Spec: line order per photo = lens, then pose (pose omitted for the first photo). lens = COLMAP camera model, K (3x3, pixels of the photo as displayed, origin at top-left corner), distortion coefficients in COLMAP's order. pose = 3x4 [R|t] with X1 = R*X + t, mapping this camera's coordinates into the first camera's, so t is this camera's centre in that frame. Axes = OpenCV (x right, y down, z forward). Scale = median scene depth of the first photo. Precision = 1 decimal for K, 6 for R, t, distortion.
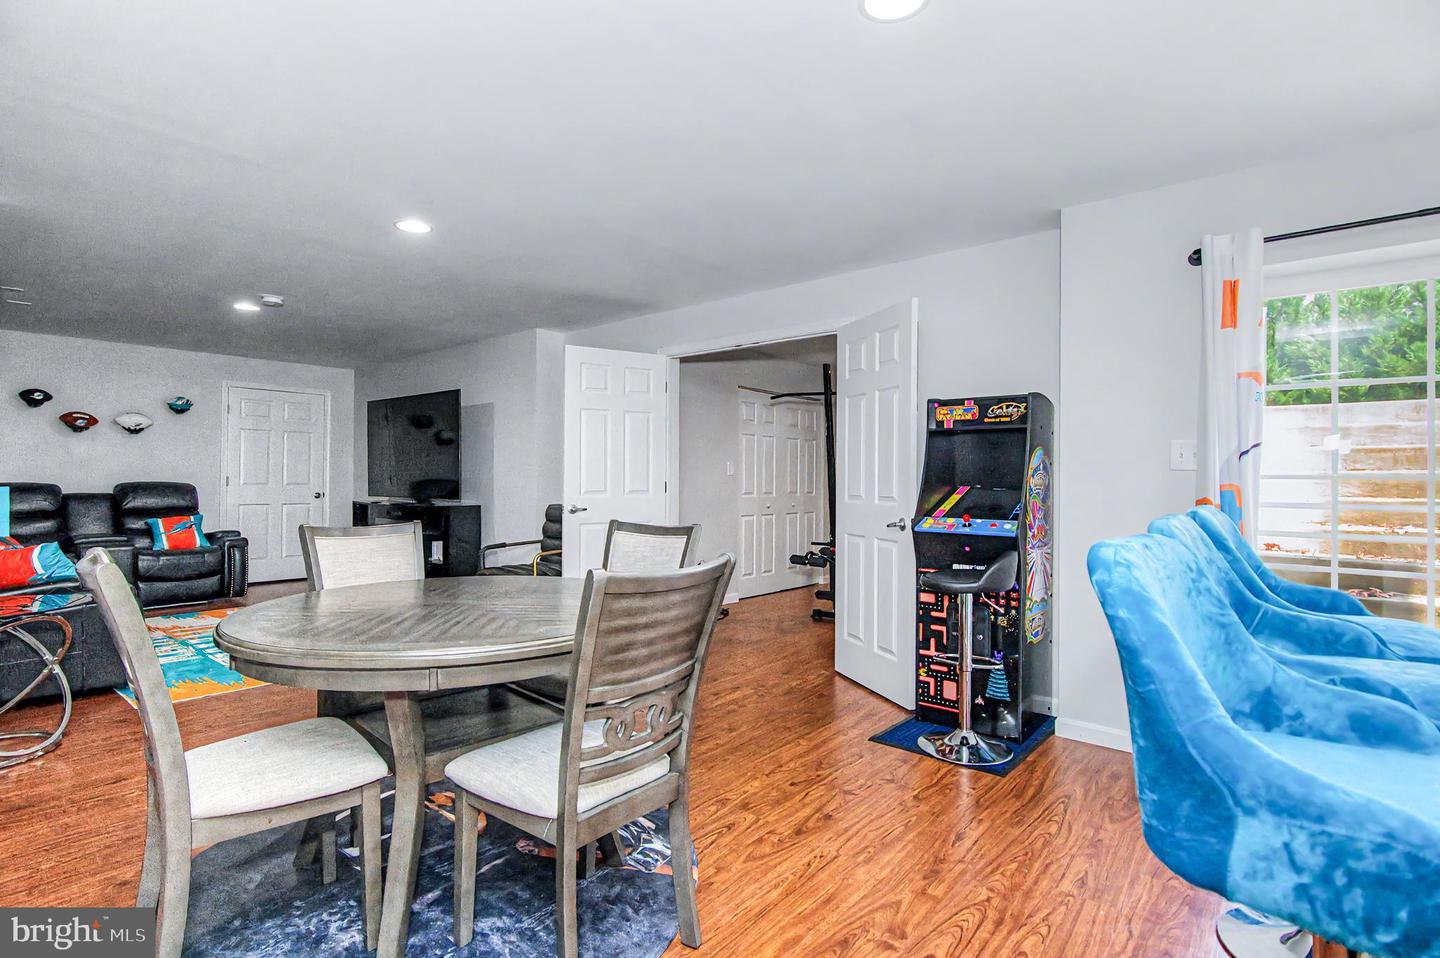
lens RADIAL K [[717.7, 0, 712.0], [0, 717.7, 474.7], [0, 0, 1]] dist [-0.003160, -0.000505]
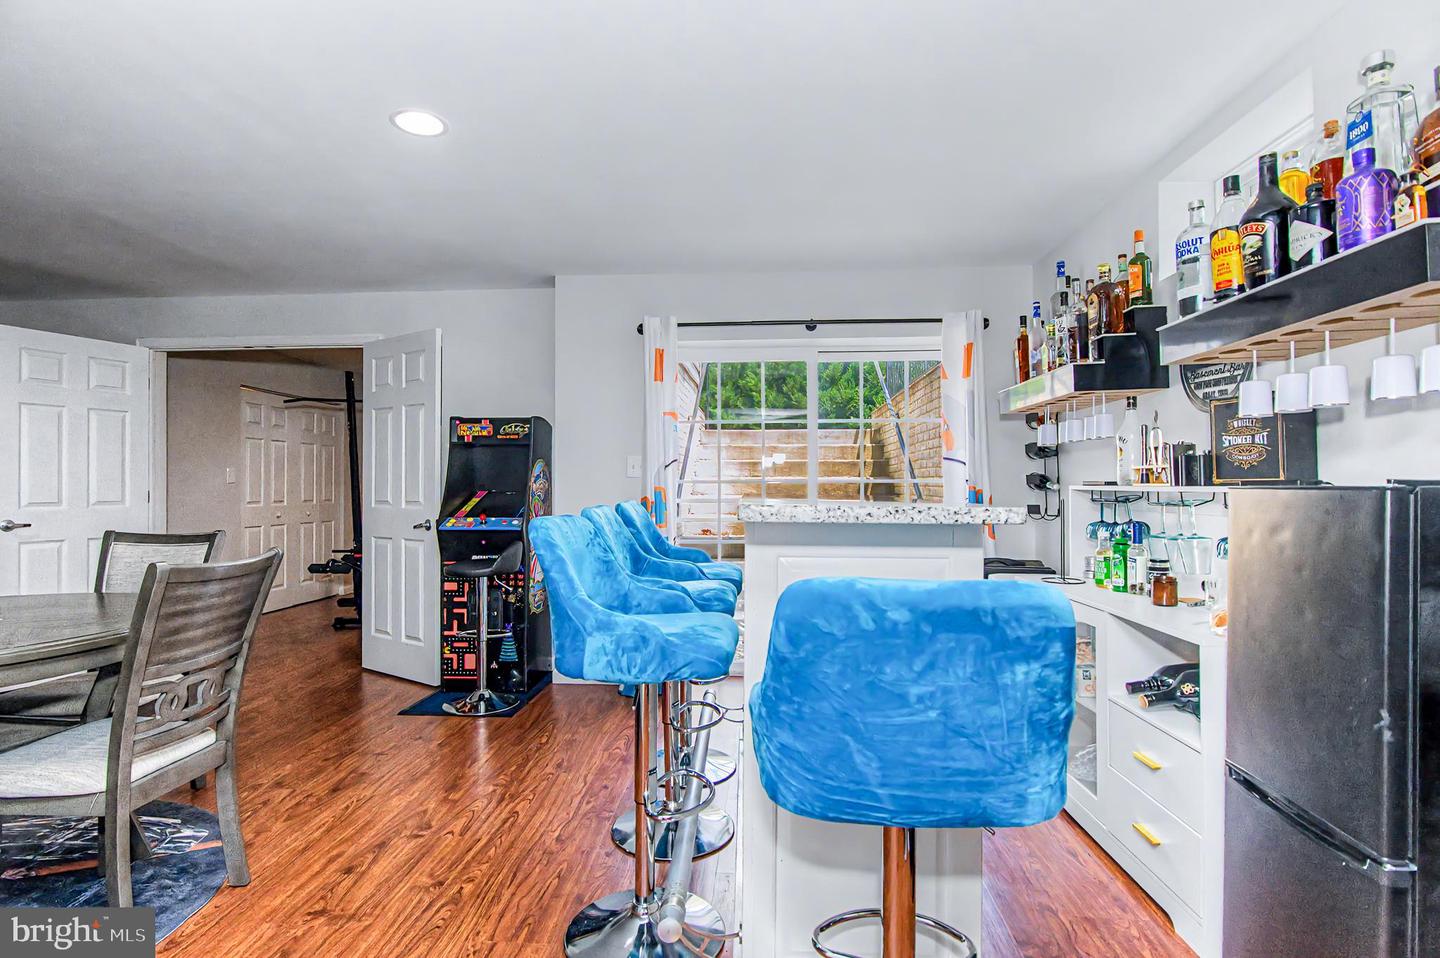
lens RADIAL K [[717.7, 0, 722.7], [0, 717.7, 478.3], [0, 0, 1]] dist [-0.003160, -0.000505]
pose [[0.797525, -0.002730, 0.603279, -0.055345], [0.004857, 0.999986, -0.001896, -0.000814], [-0.603266, 0.004443, 0.797528, -0.218476]]
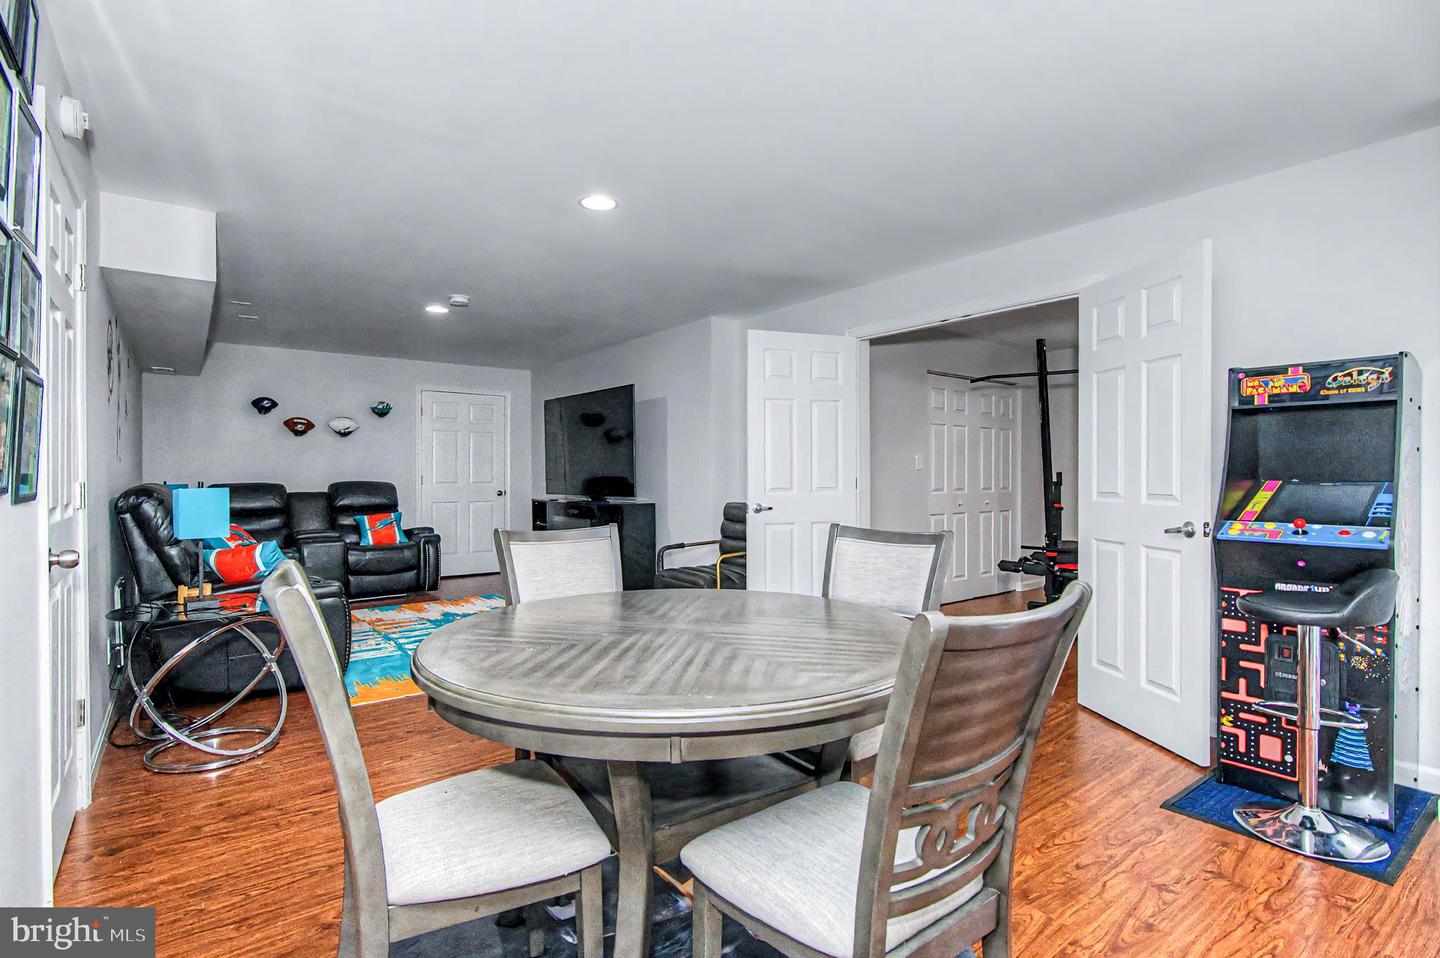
lens RADIAL K [[717.7, 0, 706.7], [0, 717.7, 479.2], [0, 0, 1]] dist [-0.003160, -0.000505]
pose [[0.976606, -0.007146, -0.214919, -0.092379], [0.009783, 0.999889, 0.011207, -0.000037], [0.214815, -0.013047, 0.976568, 0.135803]]
